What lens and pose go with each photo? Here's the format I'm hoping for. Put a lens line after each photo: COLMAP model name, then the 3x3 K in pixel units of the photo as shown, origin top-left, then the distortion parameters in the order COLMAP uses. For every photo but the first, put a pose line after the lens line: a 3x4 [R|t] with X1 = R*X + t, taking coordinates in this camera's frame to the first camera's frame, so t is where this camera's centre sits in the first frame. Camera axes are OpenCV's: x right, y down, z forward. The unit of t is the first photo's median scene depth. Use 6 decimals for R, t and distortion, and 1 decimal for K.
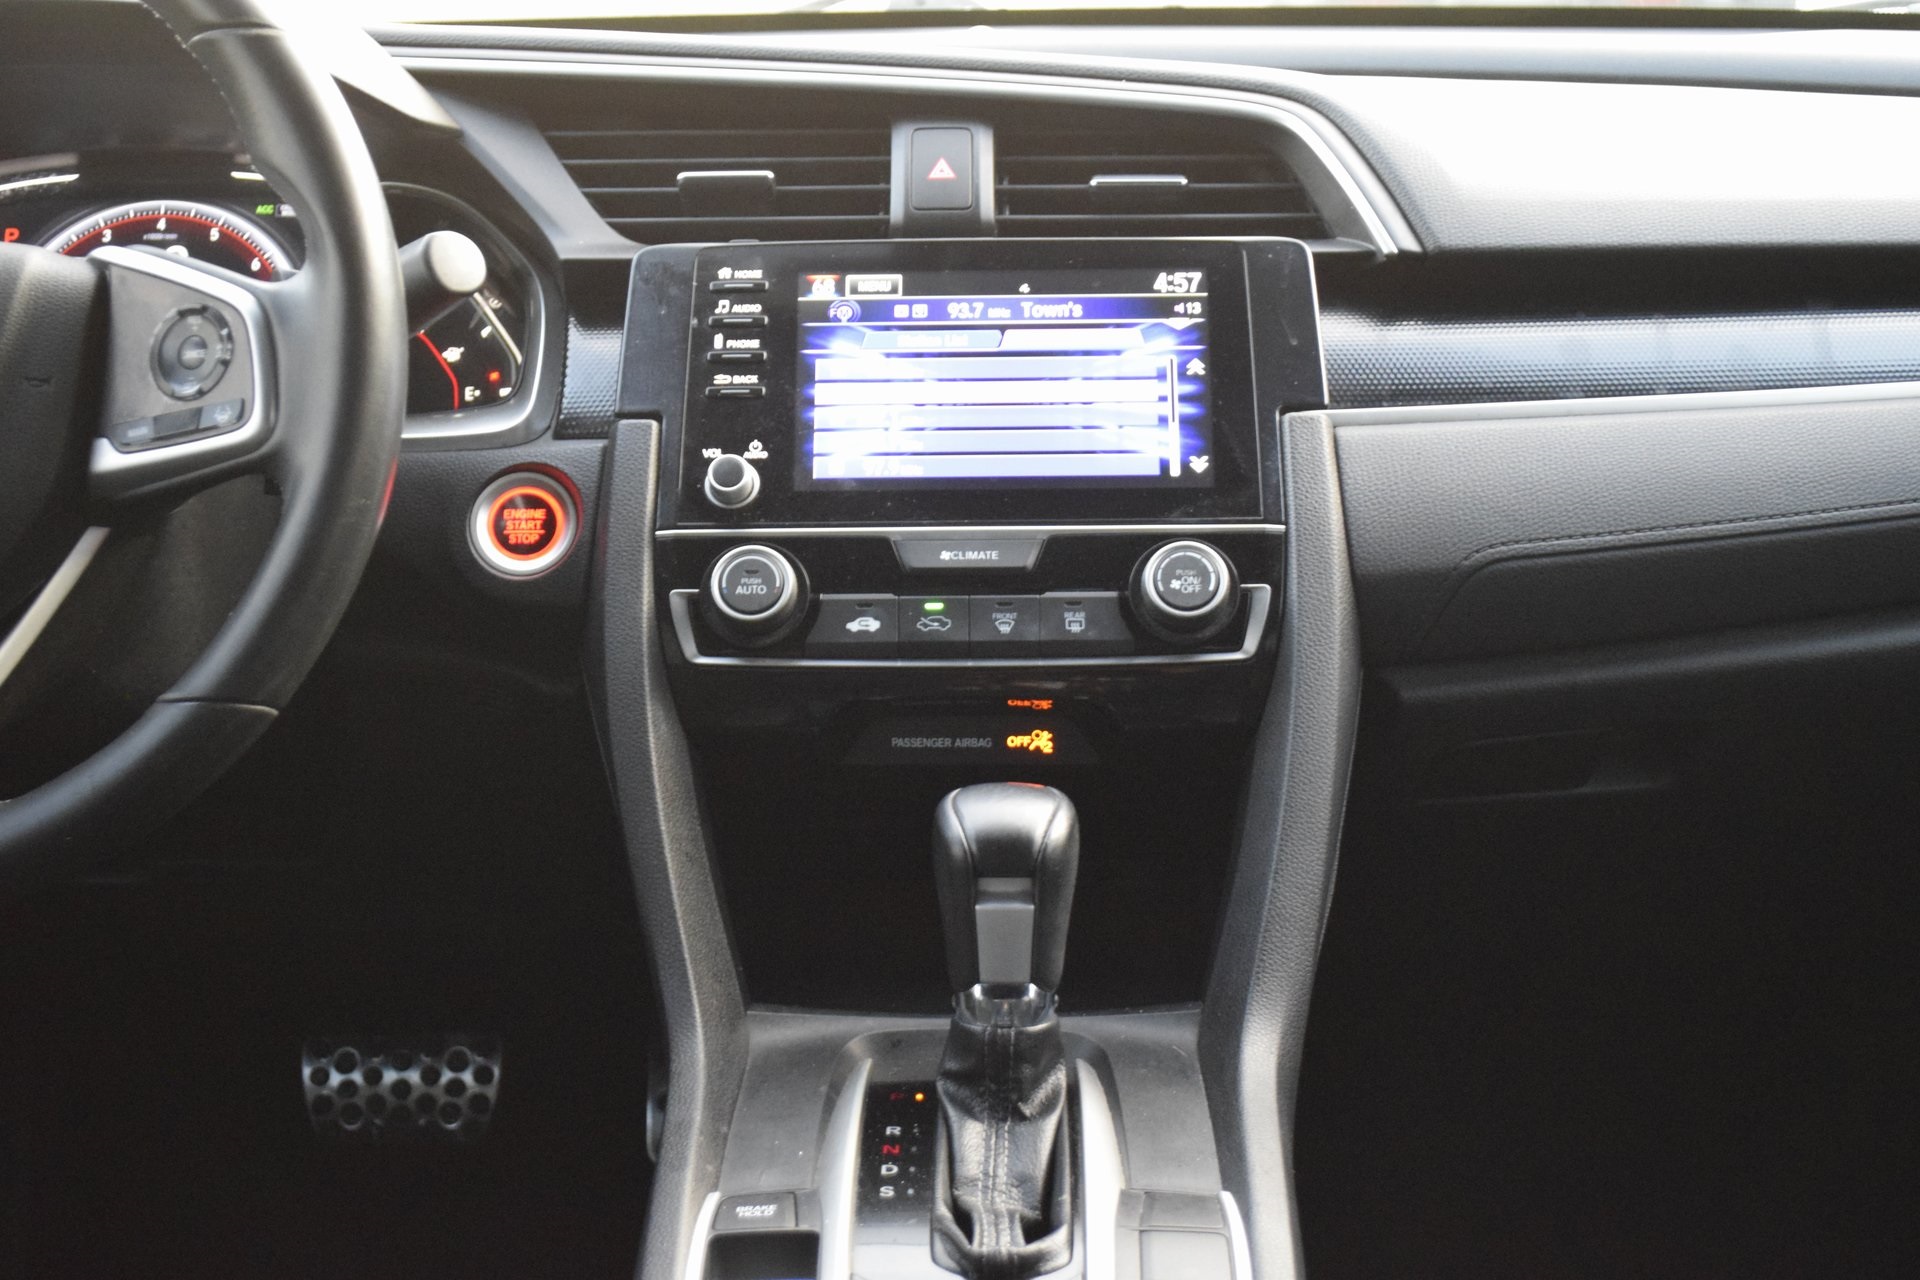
lens RADIAL K [[2817.4, 0, 958.5], [0, 2817.4, 625.5], [0, 0, 1]] dist [-0.017610, 0.000000]
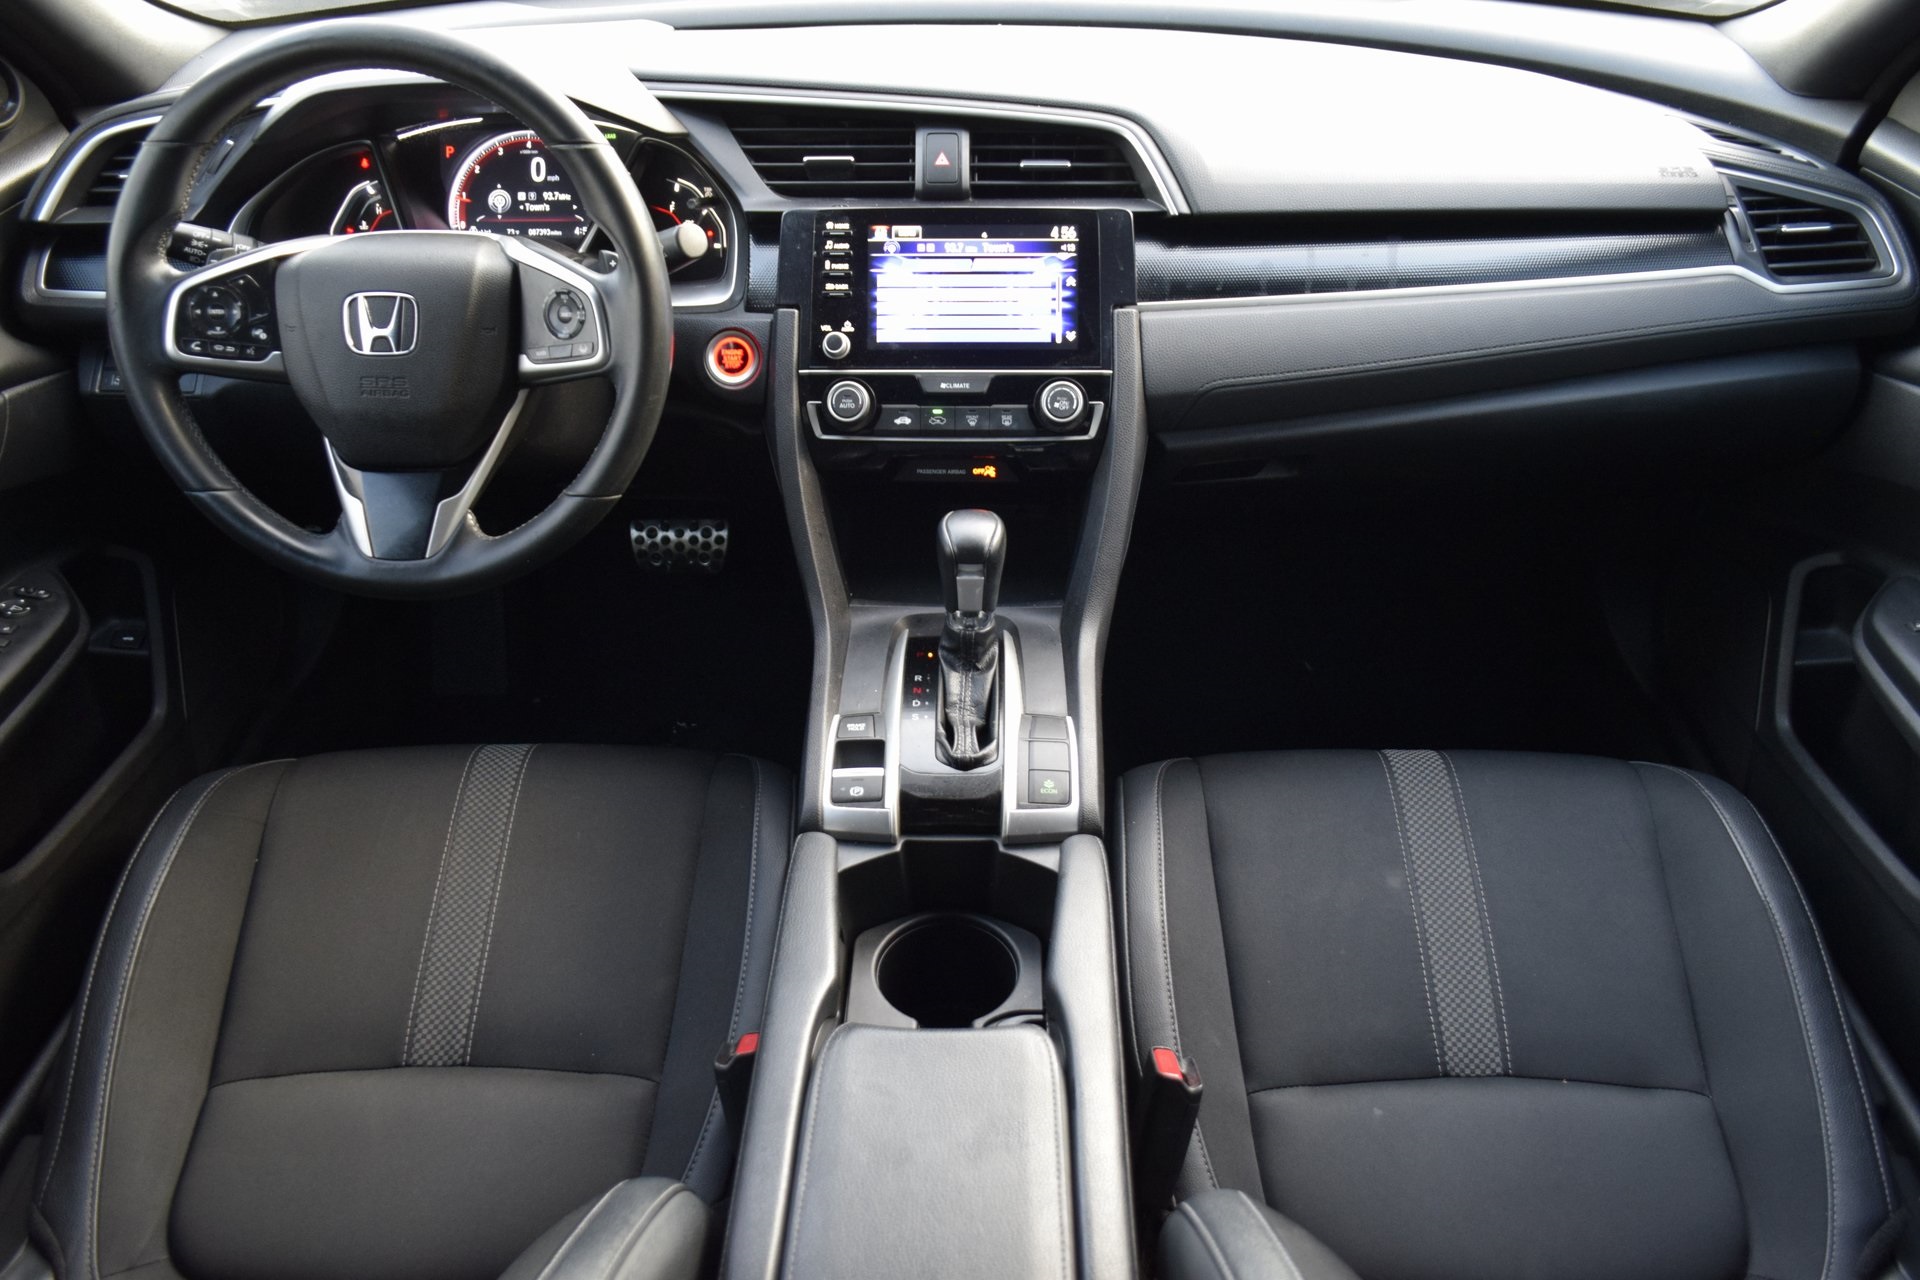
lens RADIAL K [[1488.8, 0, 959.7], [0, 1488.8, 654.3], [0, 0, 1]] dist [-0.027137, 0.019391]
pose [[0.999982, 0.004897, 0.003535, 0.004230], [-0.005840, 0.933191, 0.359333, -0.220181], [-0.001539, -0.359347, 0.933203, -0.060002]]
